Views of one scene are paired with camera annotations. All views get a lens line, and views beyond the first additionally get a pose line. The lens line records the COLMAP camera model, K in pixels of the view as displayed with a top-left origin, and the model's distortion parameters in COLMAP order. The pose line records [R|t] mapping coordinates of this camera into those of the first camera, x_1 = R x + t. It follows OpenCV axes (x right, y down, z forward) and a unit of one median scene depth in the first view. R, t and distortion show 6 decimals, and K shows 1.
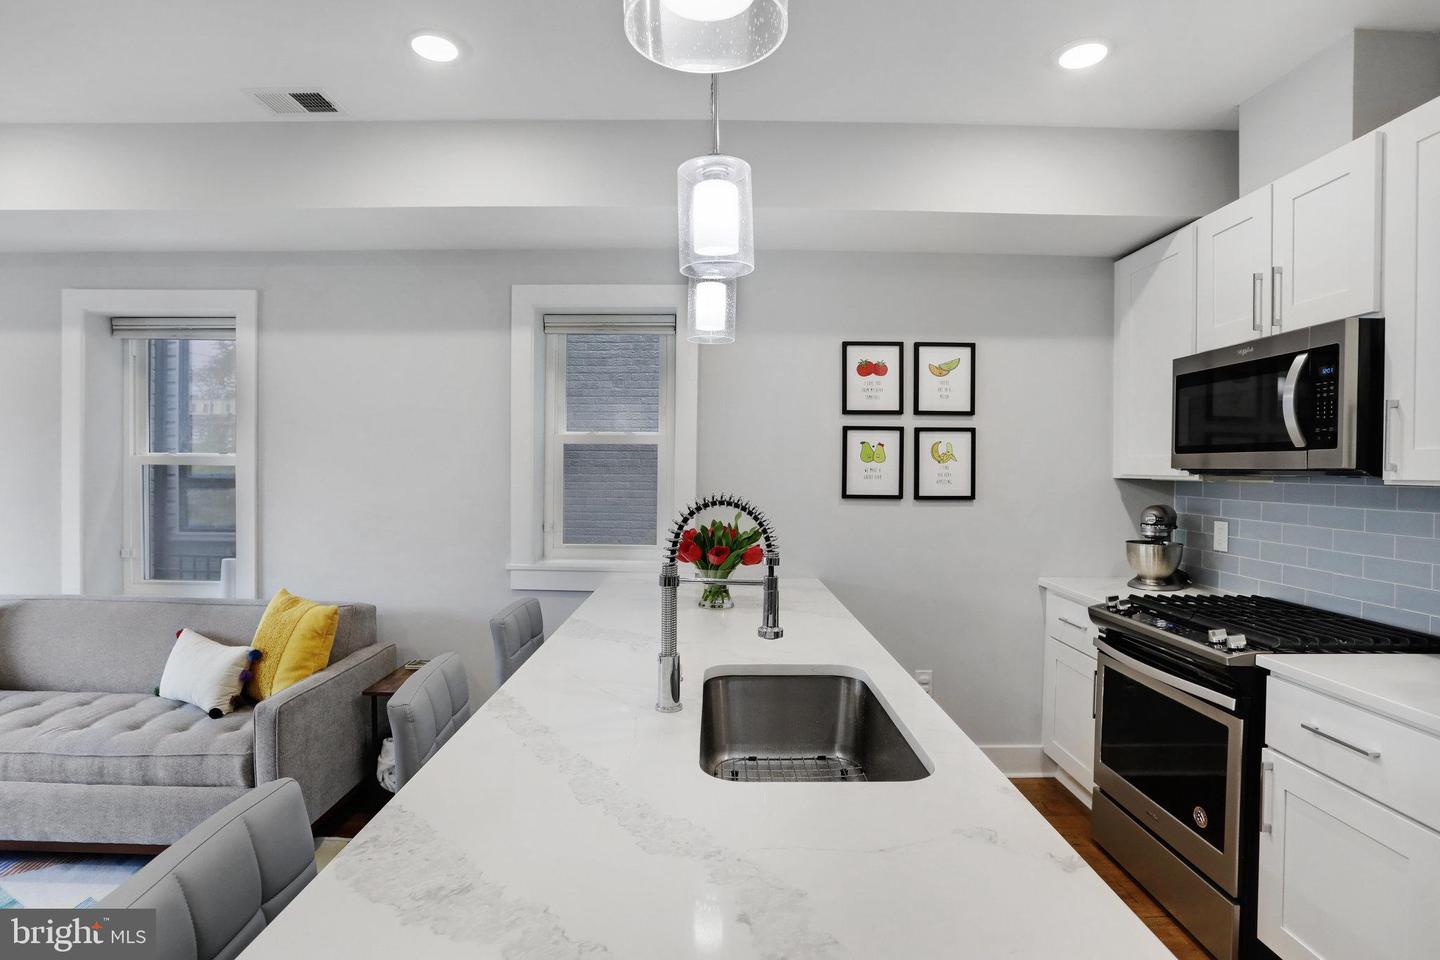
lens RADIAL K [[738.9, 0, 721.4], [0, 738.9, 479.3], [0, 0, 1]] dist [-0.036848, 0.009057]
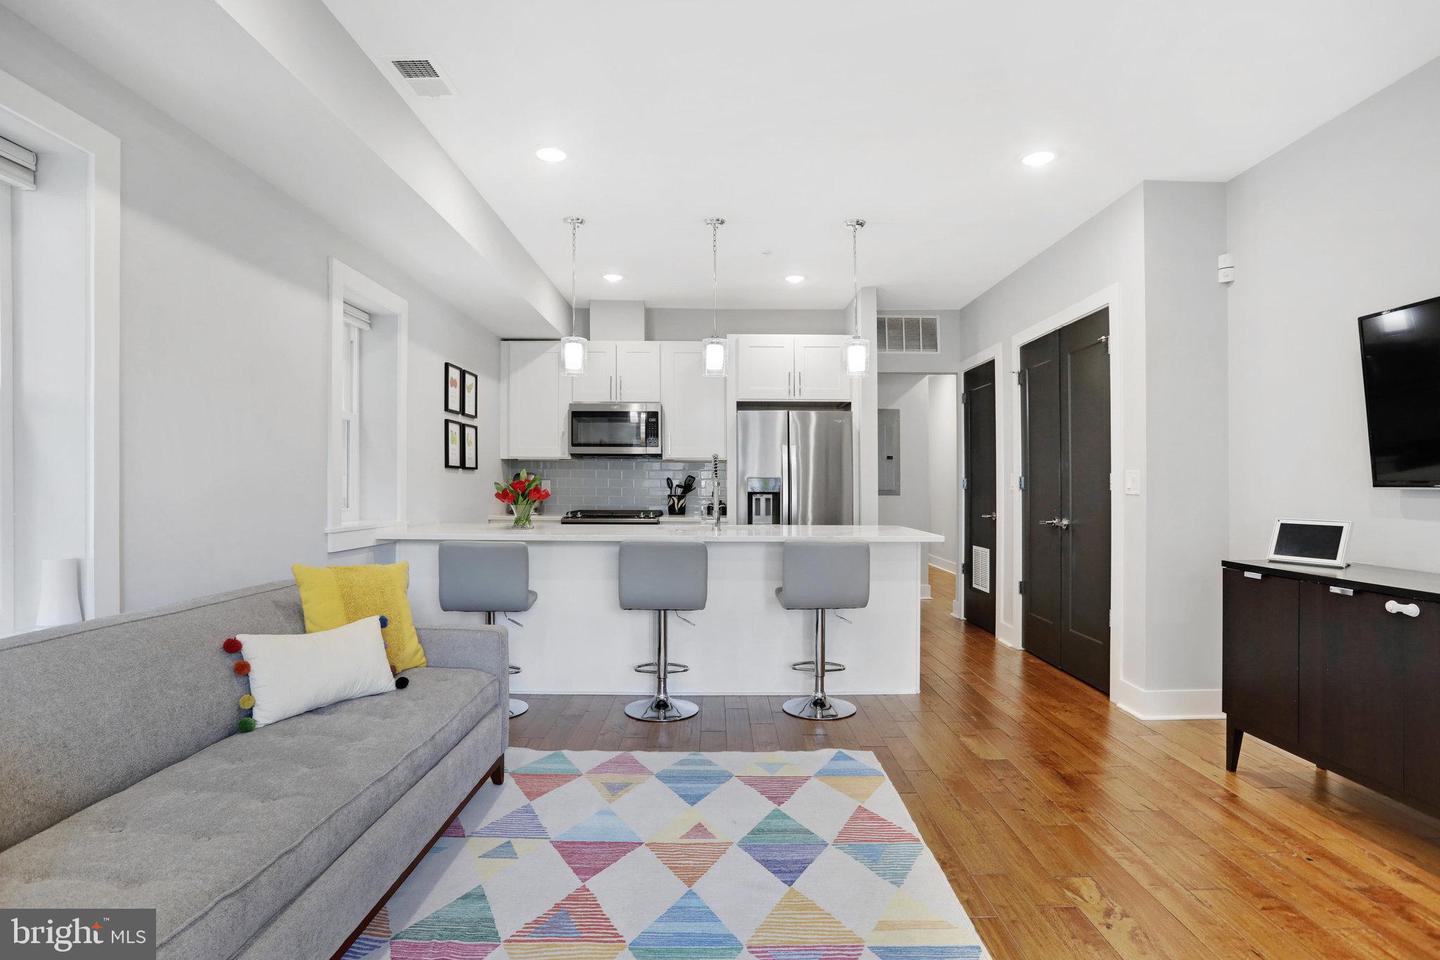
lens RADIAL K [[719.8, 0, 706.1], [0, 719.8, 472.9], [0, 0, 1]] dist [-0.064205, 0.021710]
pose [[-0.000262, 0.005522, 0.999985, -1.419417], [0.009799, 0.999937, -0.005520, 0.055715], [-0.999952, 0.009797, -0.000316, 0.532304]]
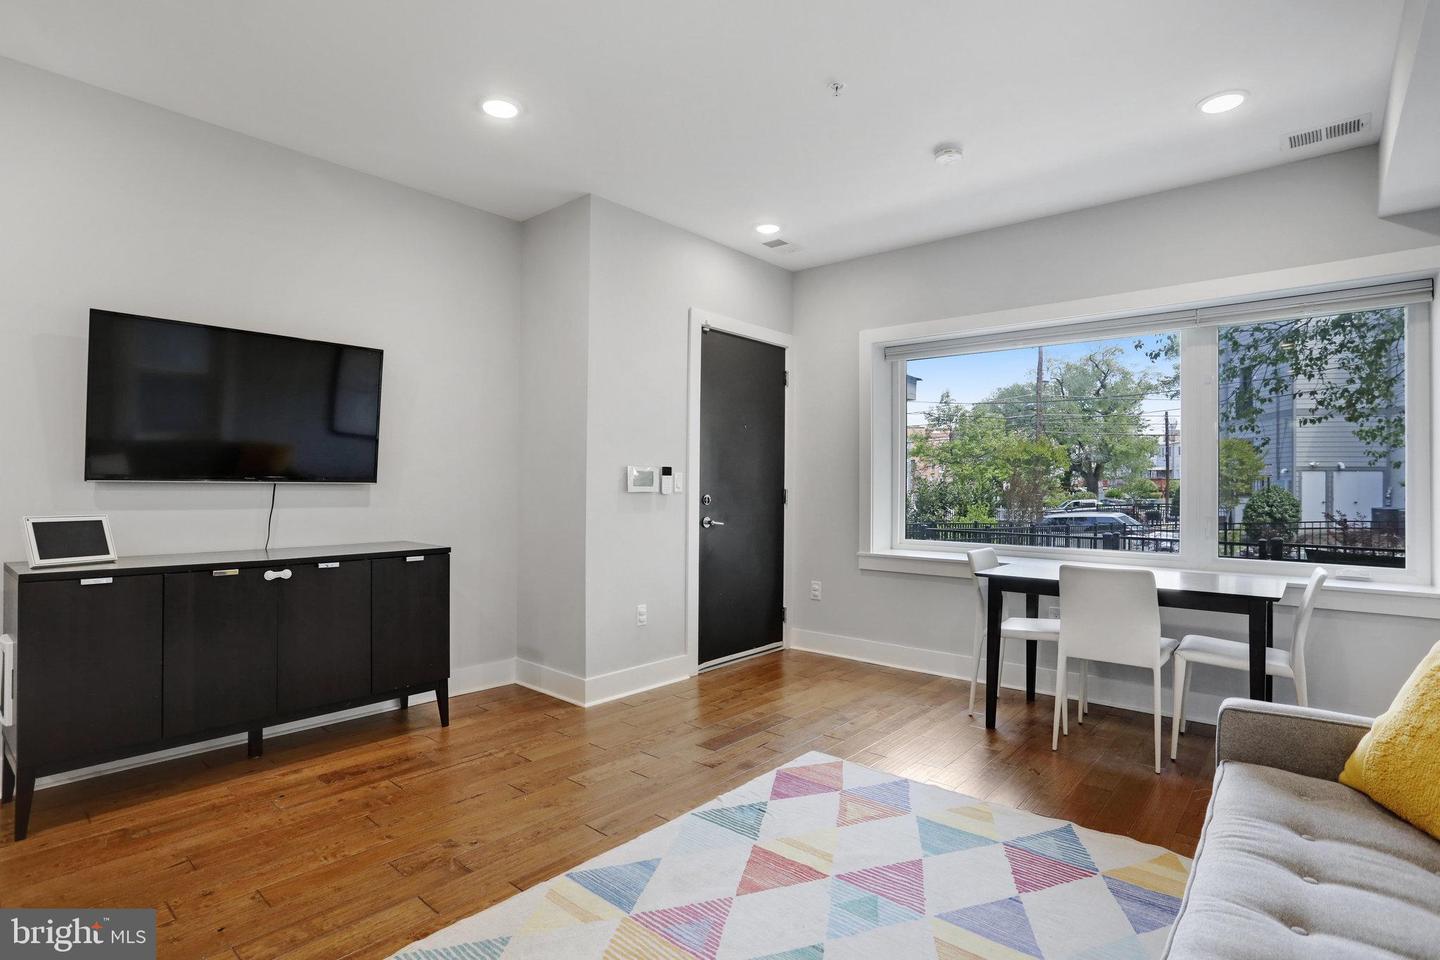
lens RADIAL K [[719.8, 0, 722.3], [0, 719.8, 492.9], [0, 0, 1]] dist [-0.064205, 0.021710]
pose [[-0.642487, -0.004500, -0.766284, -0.383767], [-0.027247, 0.999485, 0.016976, 0.057029], [0.765812, 0.031786, -0.642278, 0.865792]]
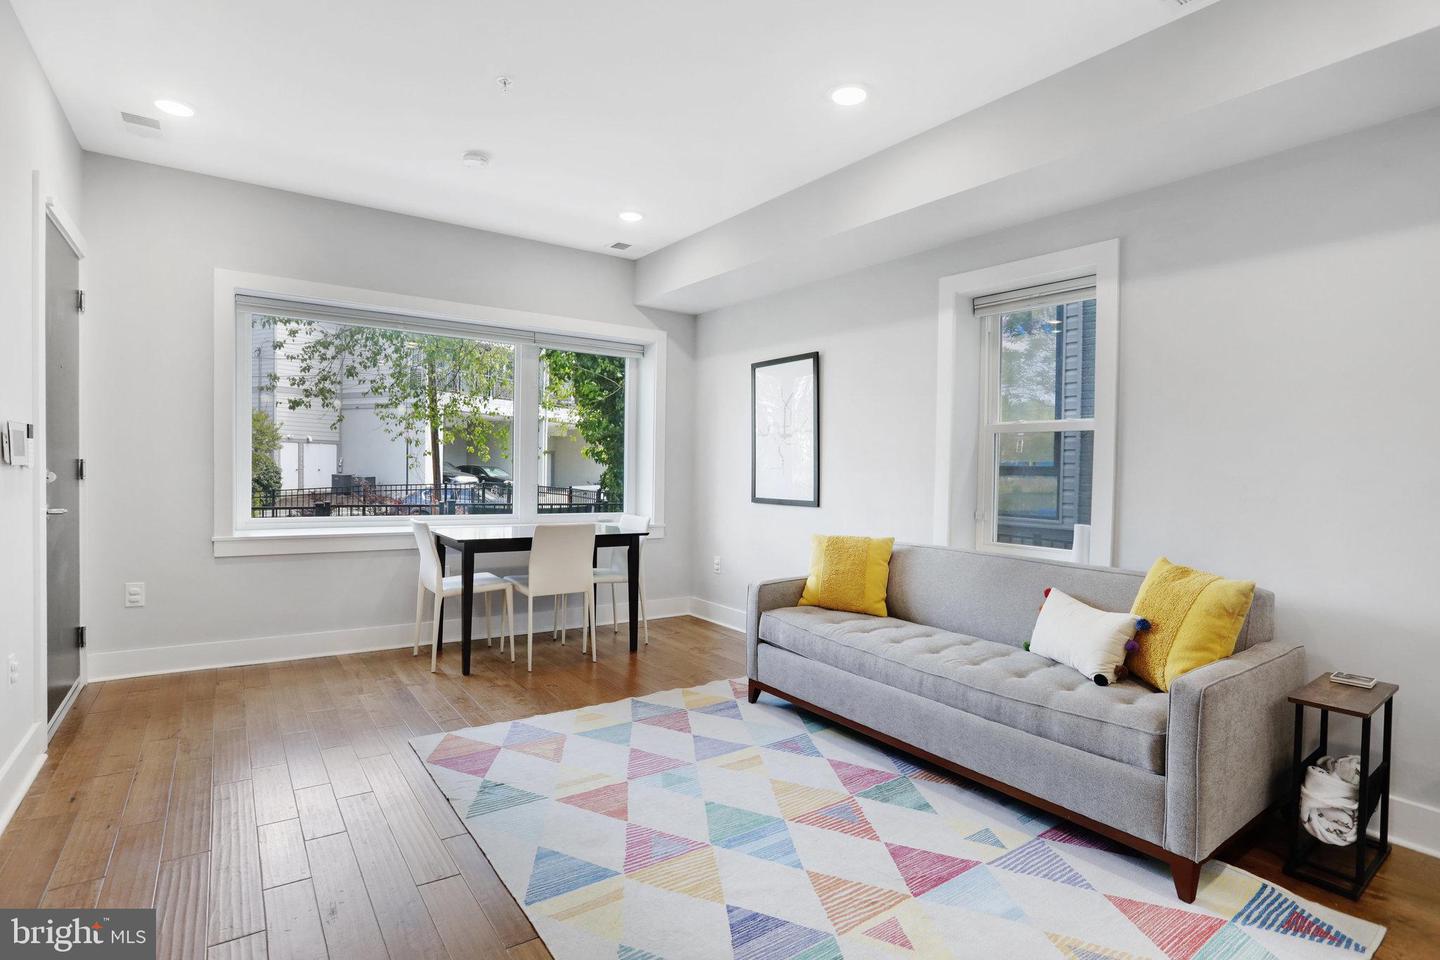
lens RADIAL K [[719.8, 0, 699.7], [0, 719.8, 482.1], [0, 0, 1]] dist [-0.064205, 0.021710]
pose [[0.572024, 0.020877, -0.819971, -0.228582], [-0.029808, 0.999545, 0.004655, 0.072330], [0.819695, 0.021779, 0.572386, 0.058319]]
